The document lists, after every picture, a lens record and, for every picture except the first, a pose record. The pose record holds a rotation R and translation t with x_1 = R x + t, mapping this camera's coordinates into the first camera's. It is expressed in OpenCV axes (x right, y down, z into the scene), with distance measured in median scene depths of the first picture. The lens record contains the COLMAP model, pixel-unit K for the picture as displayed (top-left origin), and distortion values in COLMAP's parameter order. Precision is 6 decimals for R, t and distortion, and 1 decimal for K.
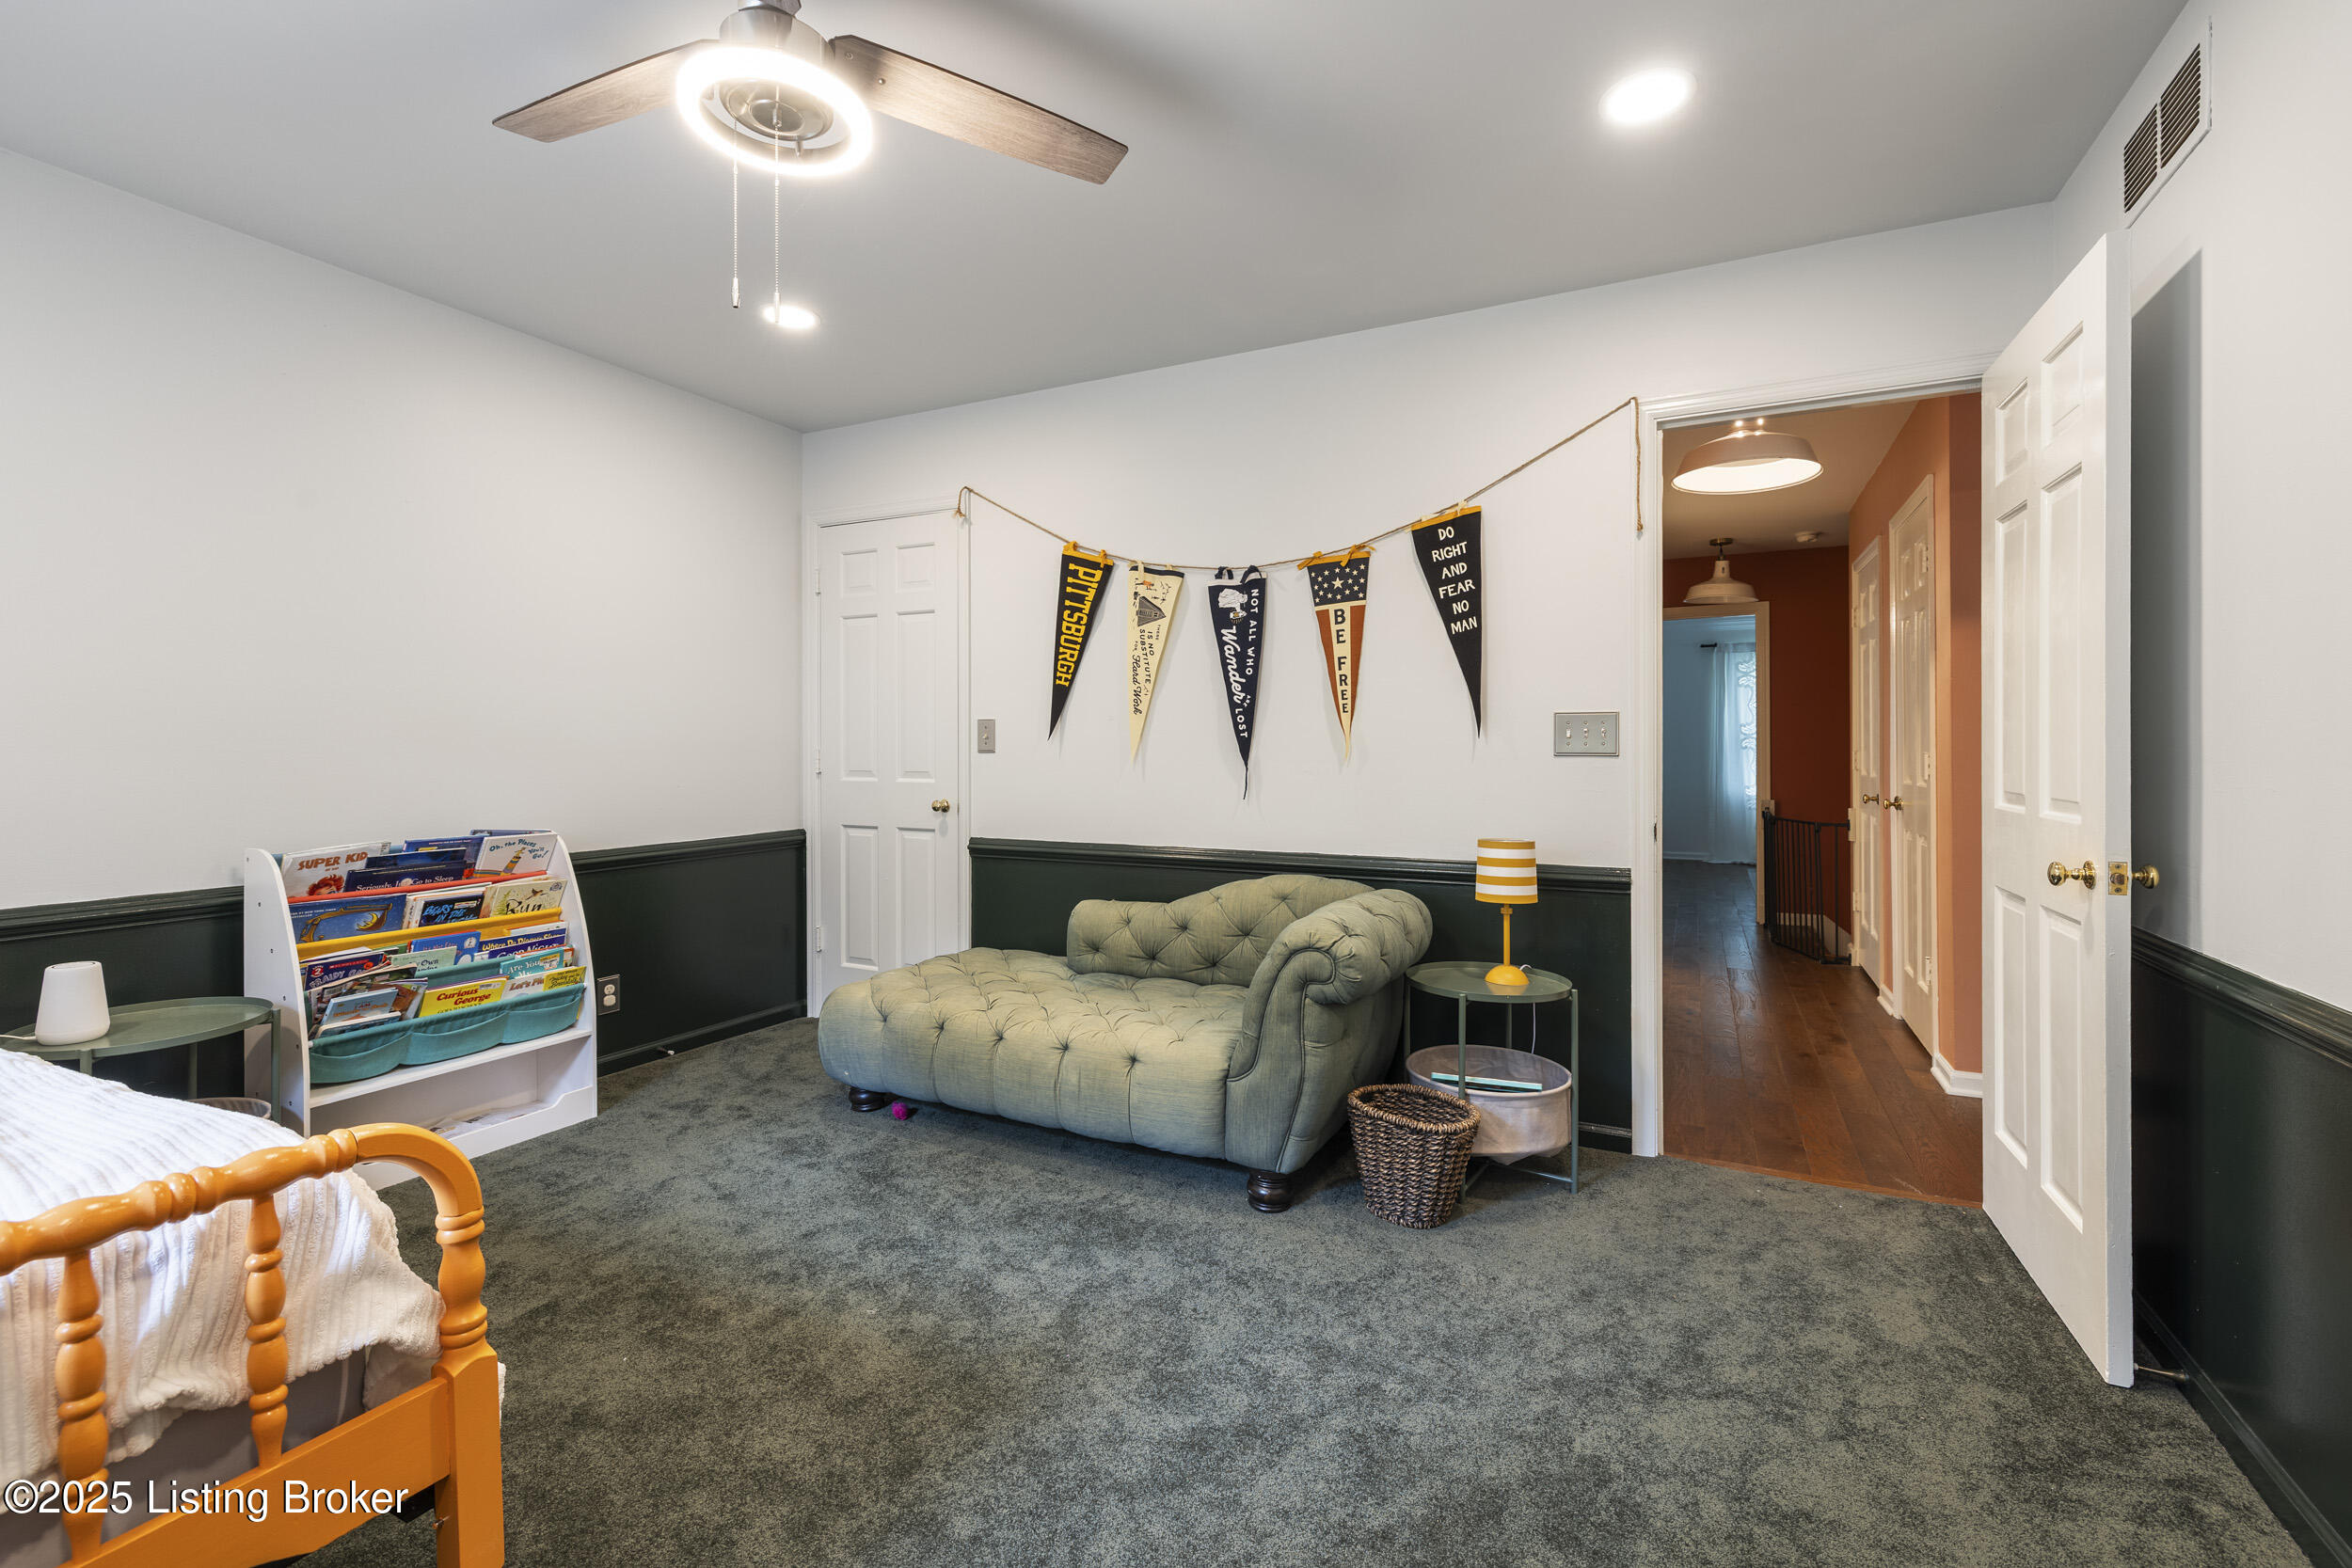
lens RADIAL K [[1010.3, 0, 1185.1], [0, 1010.3, 764.1], [0, 0, 1]] dist [-0.000306, -0.000076]
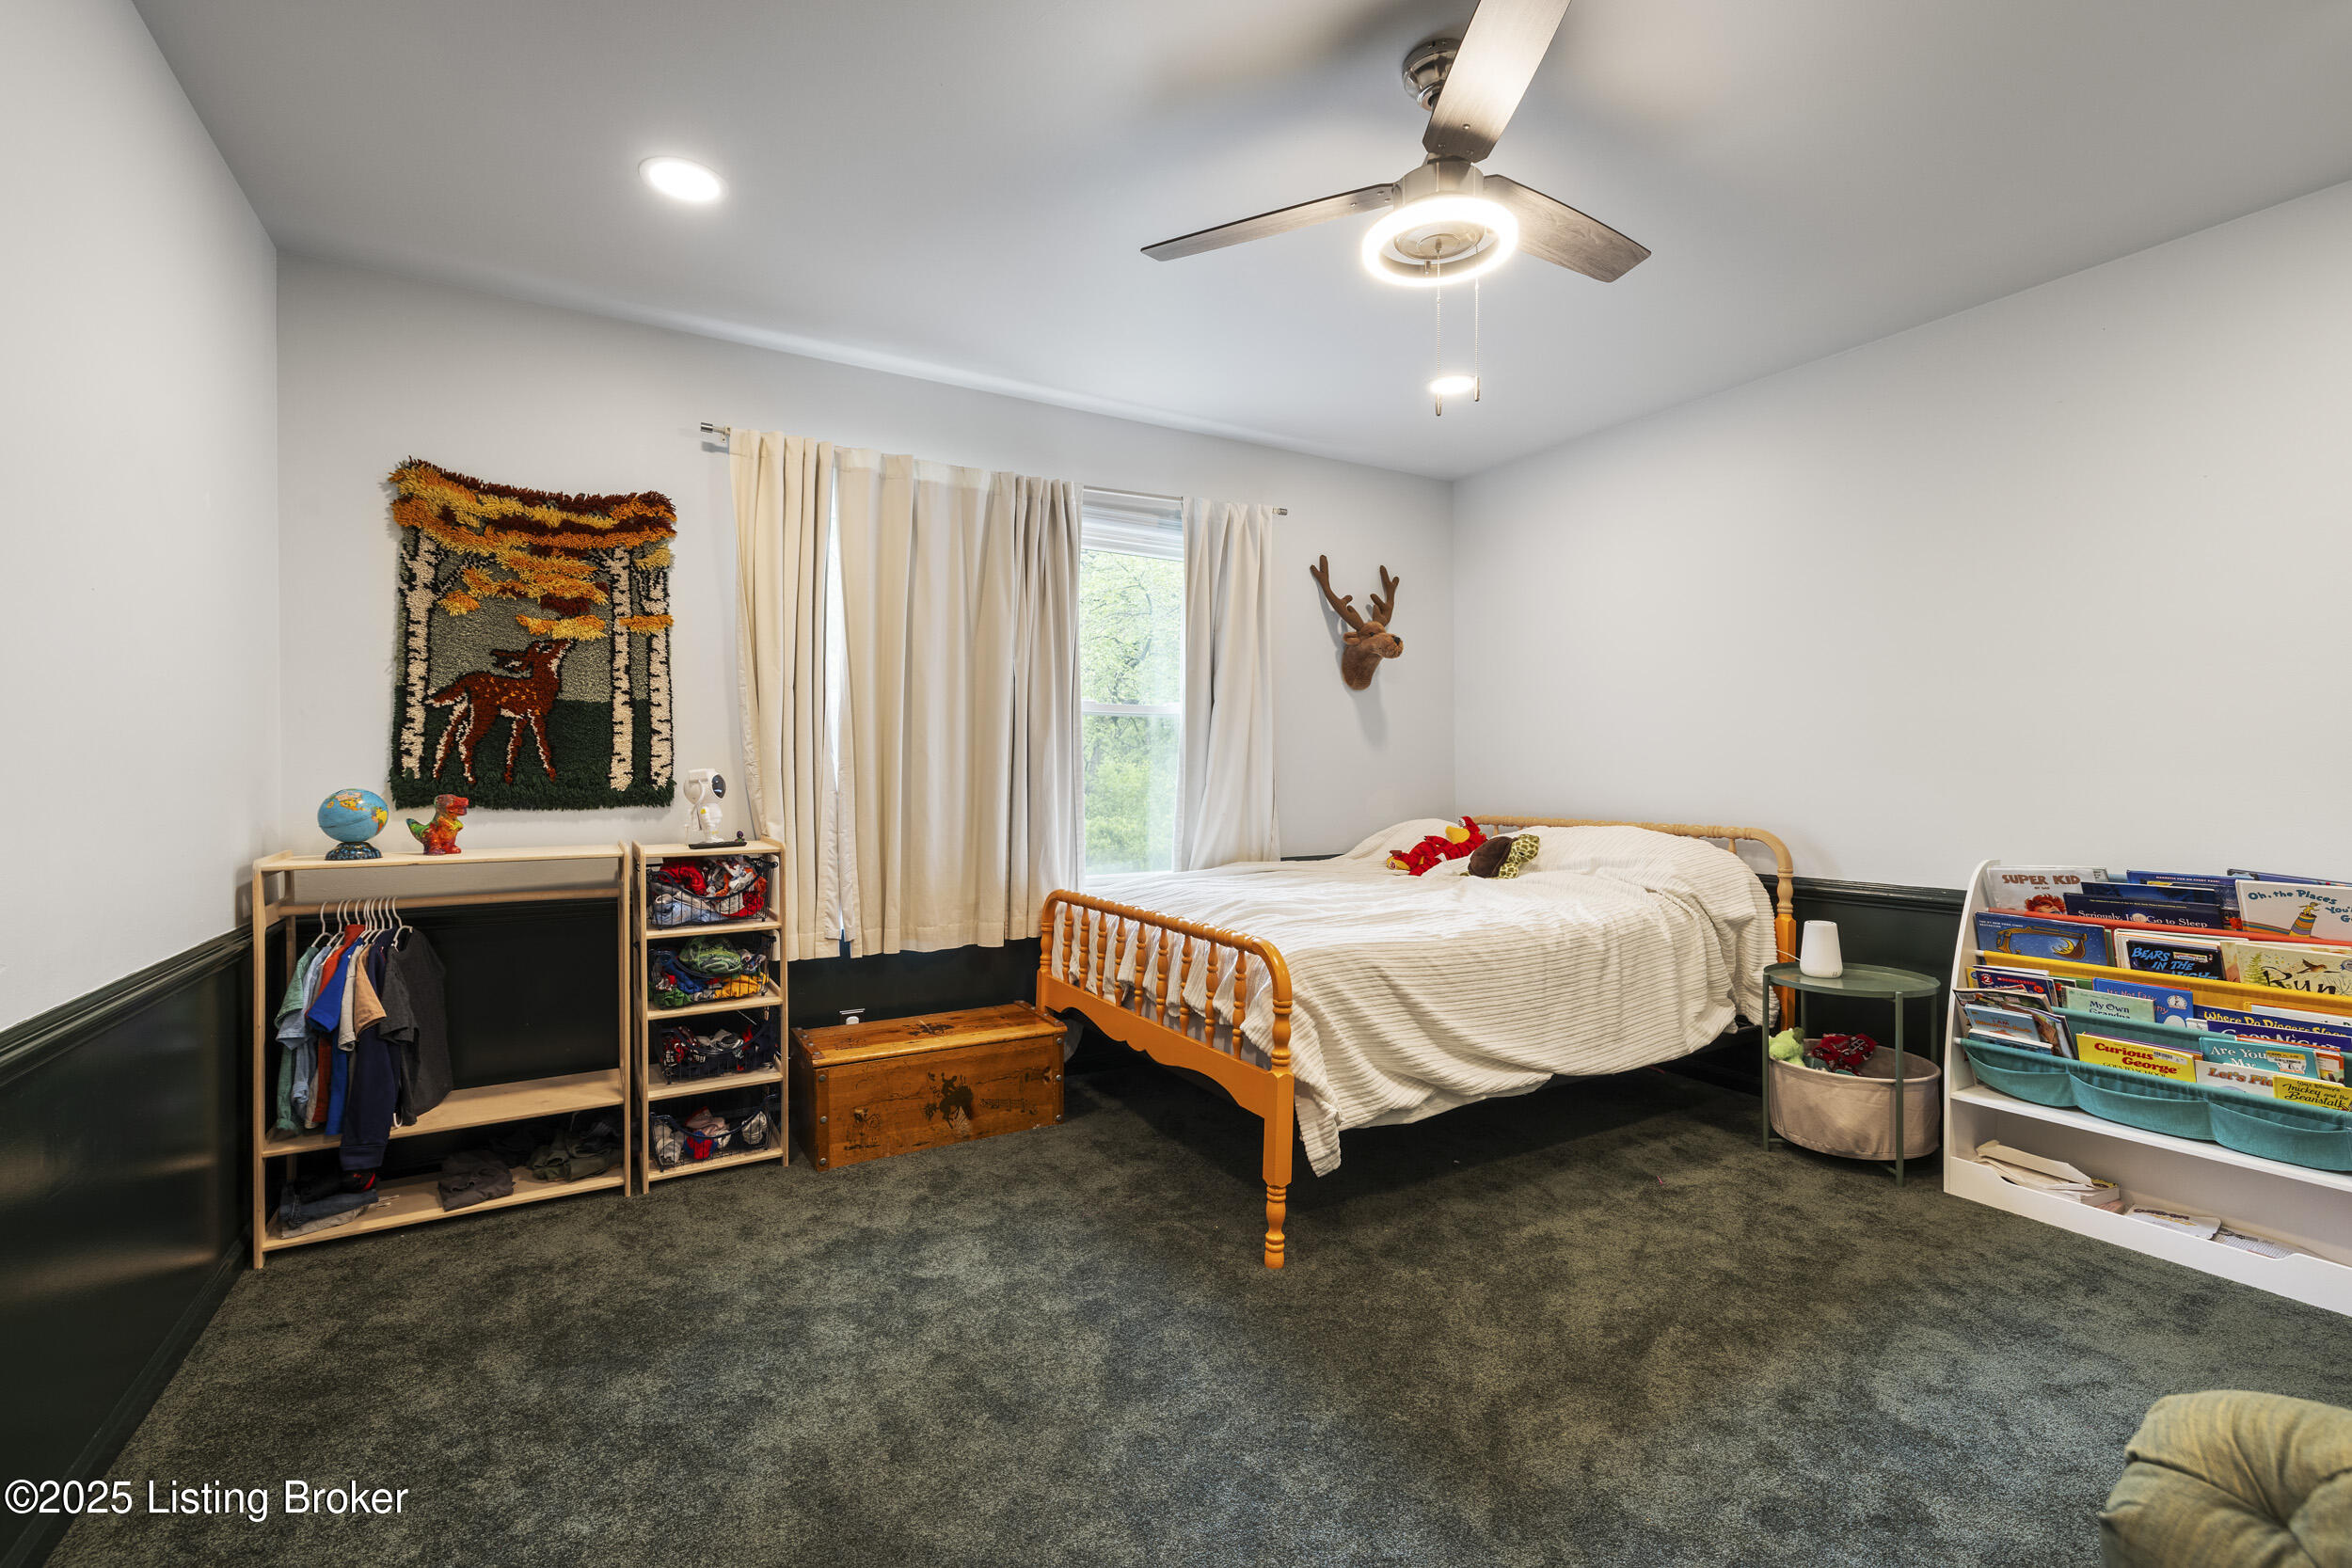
lens RADIAL K [[1010.3, 0, 1182.3], [0, 1010.3, 781.3], [0, 0, 1]] dist [-0.000306, -0.000076]
pose [[-0.553304, 0.006670, -0.832953, 0.432236], [-0.009063, 0.999861, 0.014027, -0.007820], [0.832930, 0.015310, -0.553166, 0.784242]]
